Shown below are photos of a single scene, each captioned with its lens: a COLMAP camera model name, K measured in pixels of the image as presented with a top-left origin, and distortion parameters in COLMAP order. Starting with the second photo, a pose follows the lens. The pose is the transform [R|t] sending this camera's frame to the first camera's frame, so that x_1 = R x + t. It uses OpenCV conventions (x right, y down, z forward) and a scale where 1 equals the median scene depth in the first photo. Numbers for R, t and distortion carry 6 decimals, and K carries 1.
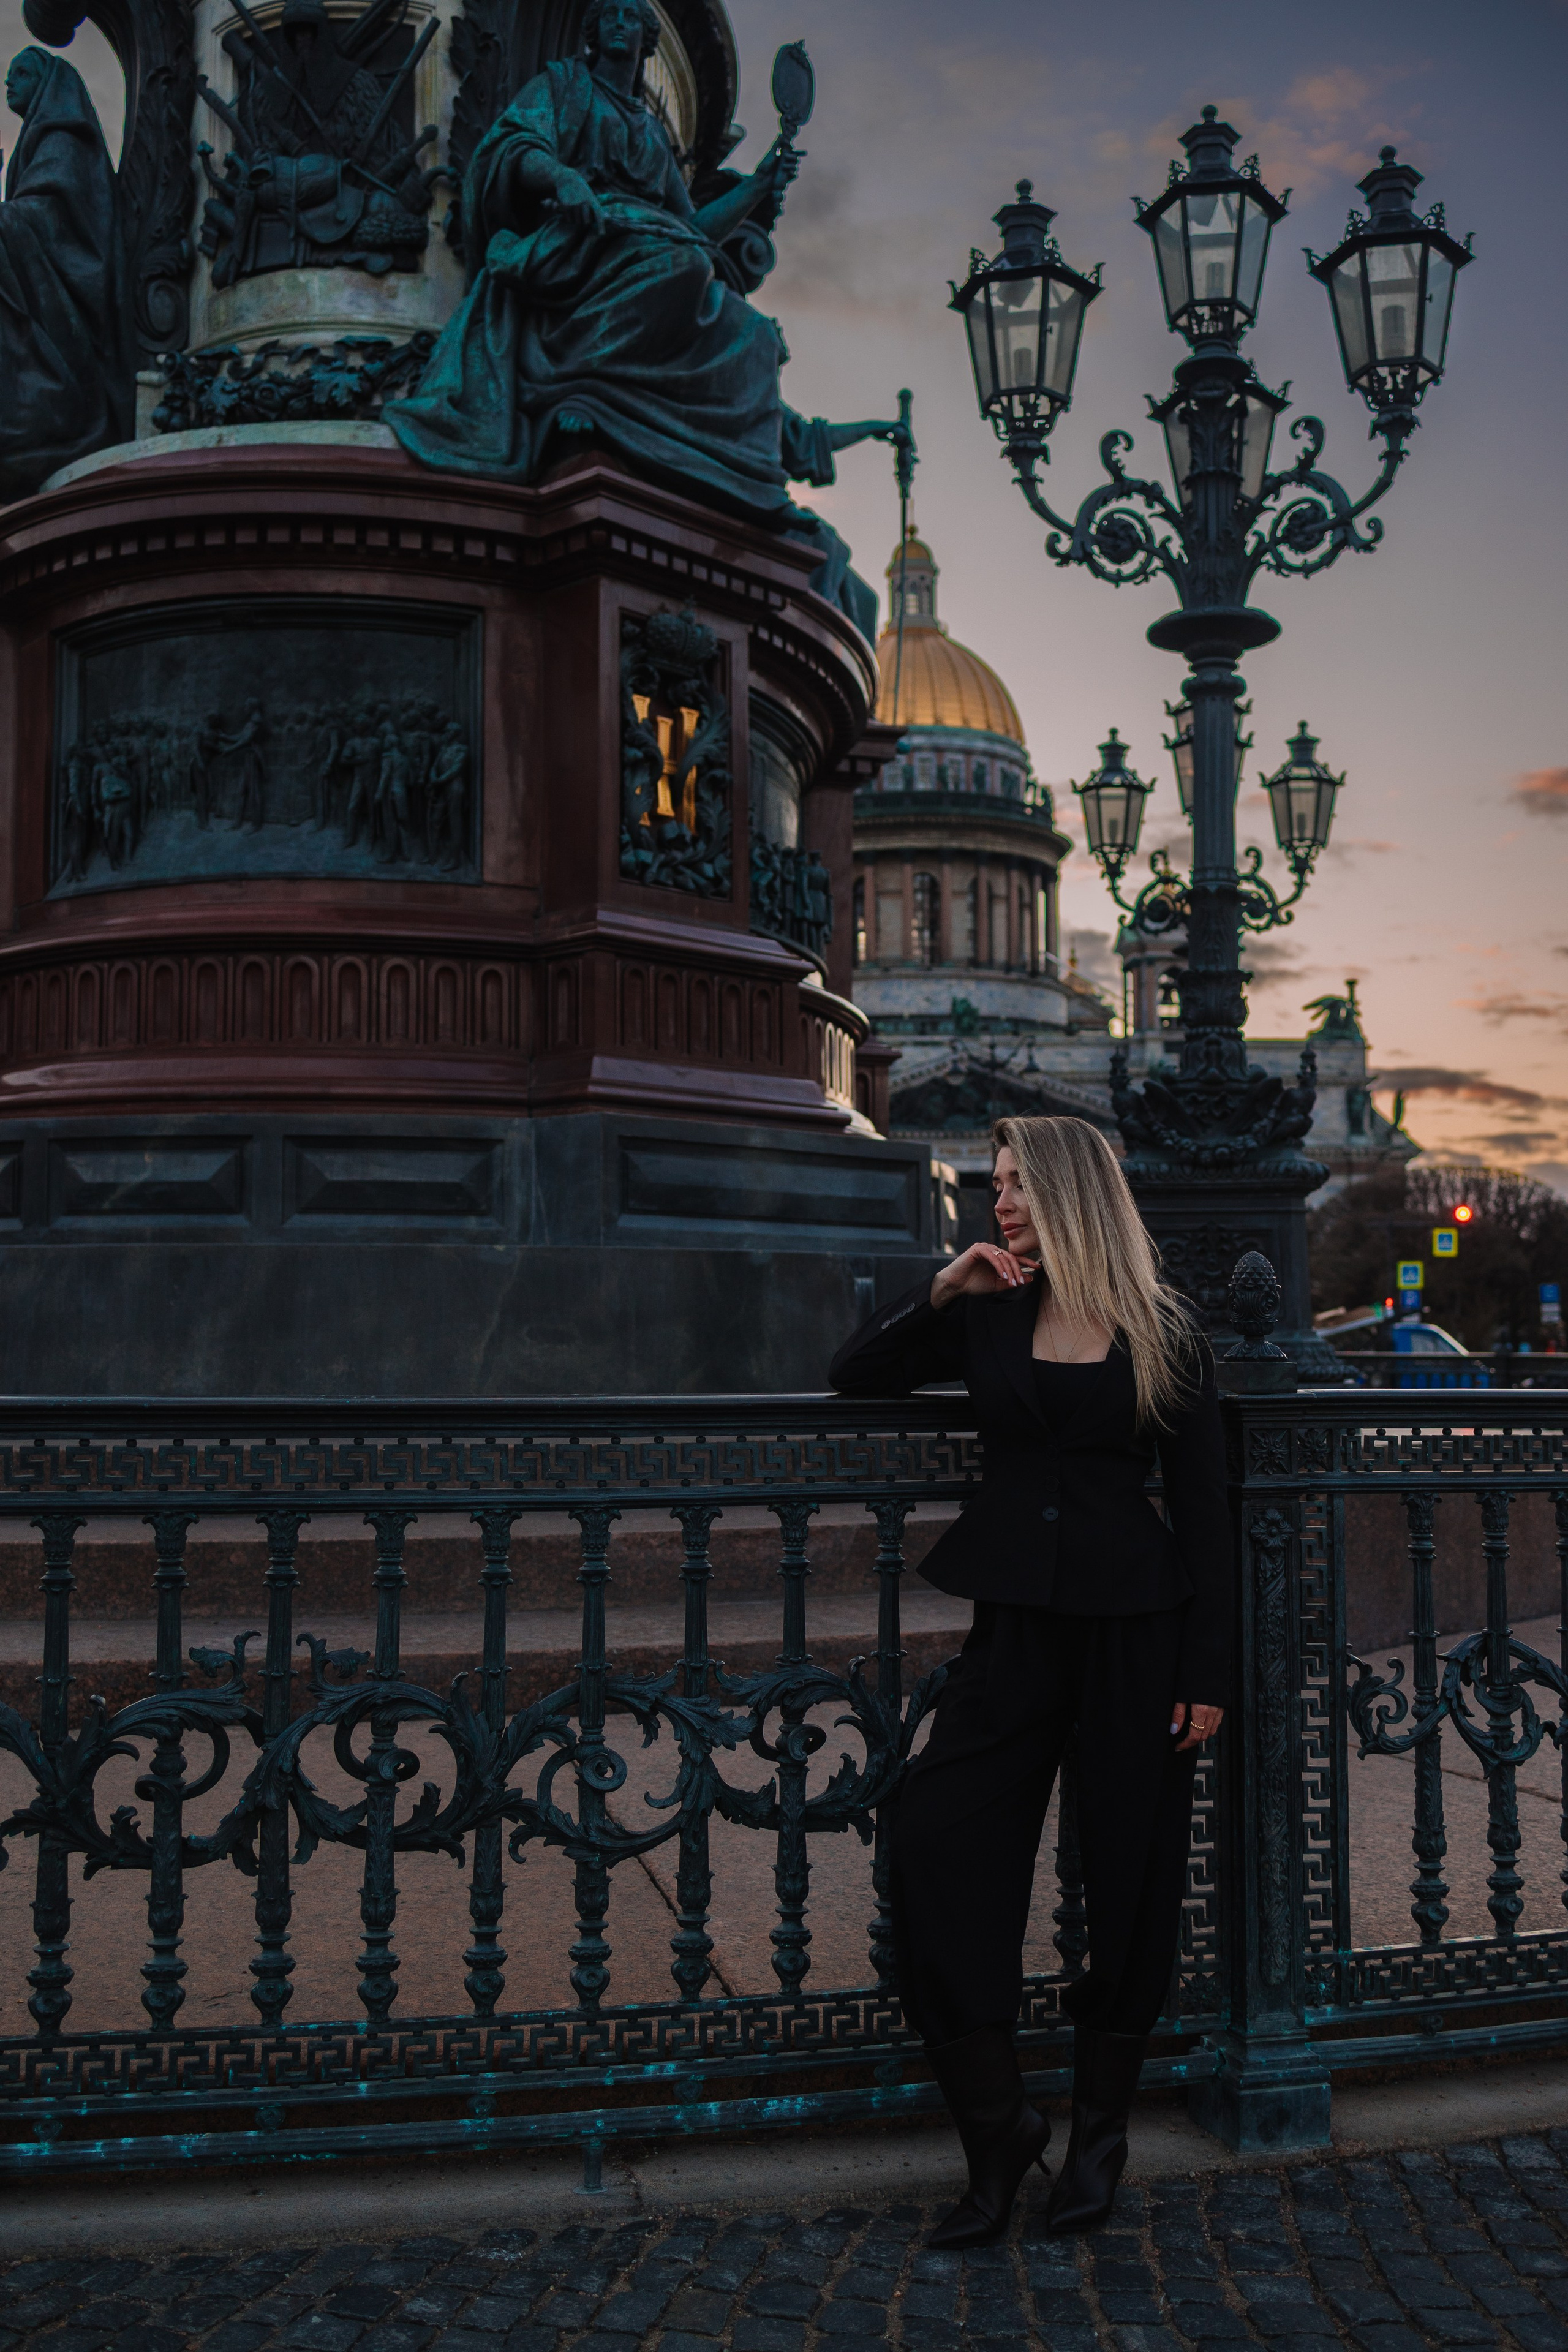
lens RADIAL K [[2412.4, 0, 651.8], [0, 2412.4, 1058.8], [0, 0, 1]] dist [0.097326, -0.001651]
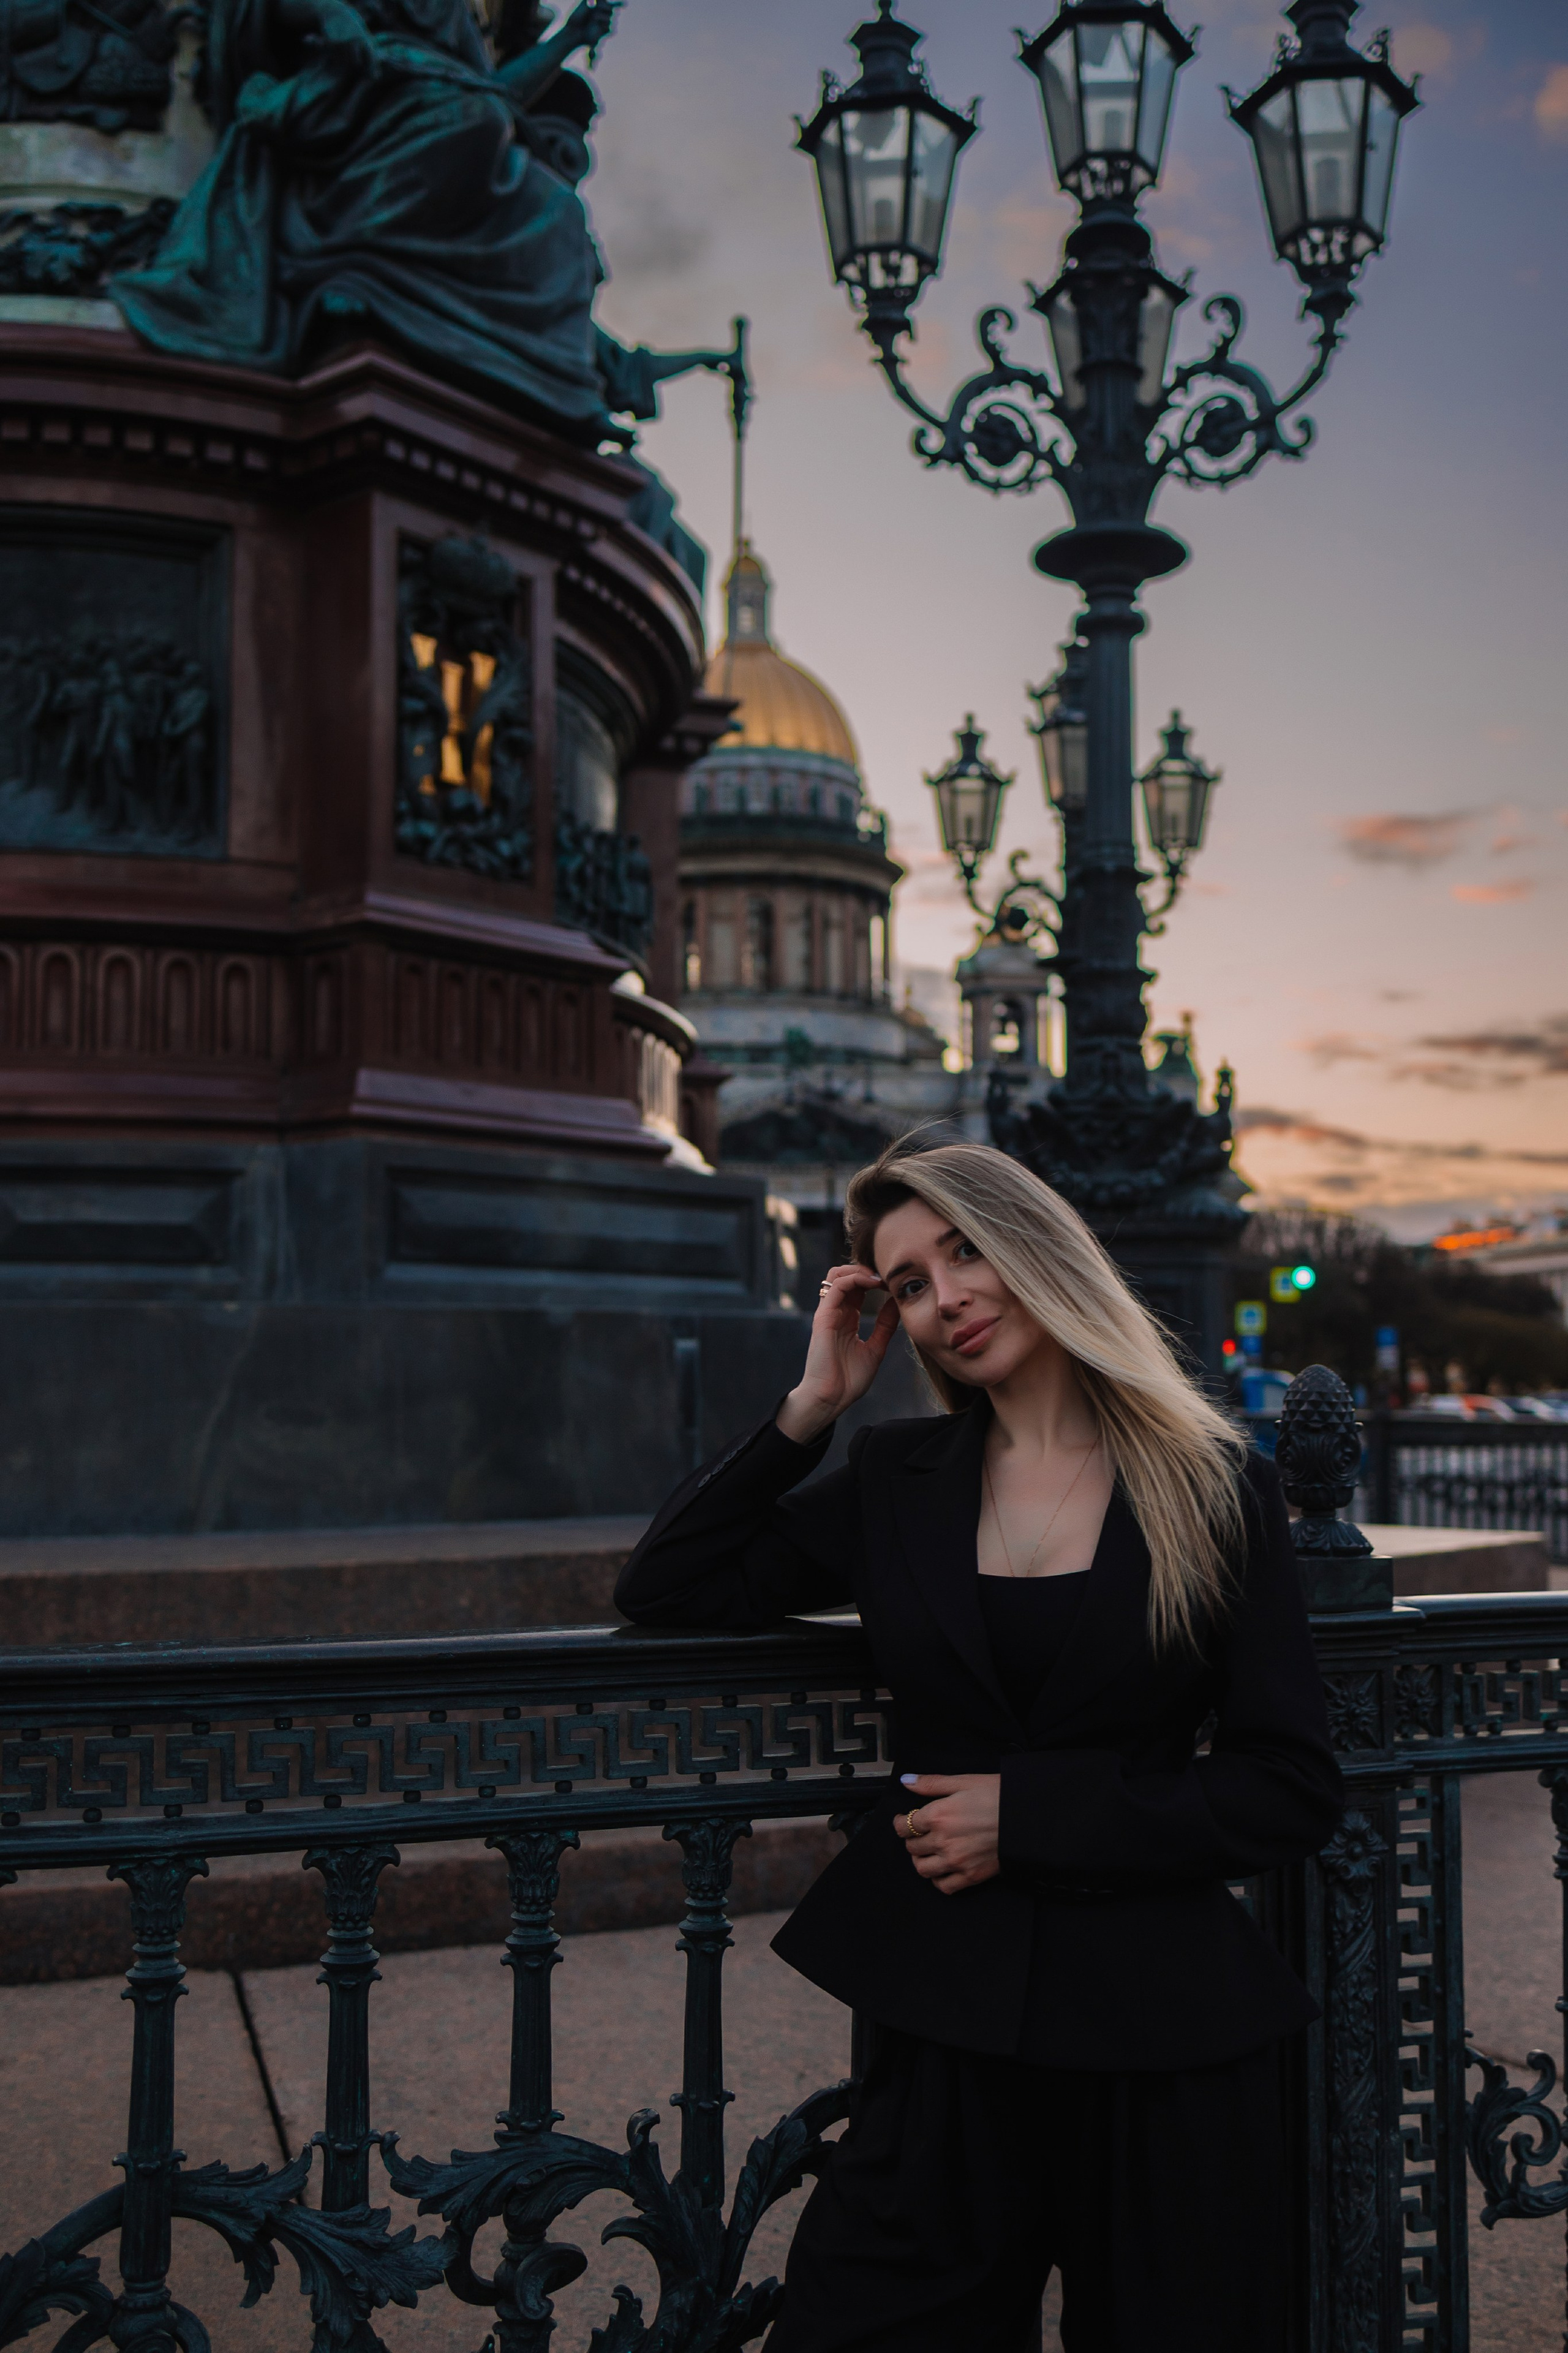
lens RADIAL K [[2328.3, 0, 791.8], [0, 2328.3, 1142.2], [0, 0, 1]] dist [-0.011671, -0.010797]
pose [[0.991792, 0.002596, 0.127835, 0.019501], [-0.005080, 0.999804, 0.019109, 0.007369], [-0.127760, -0.019602, 0.991611, 0.189817]]
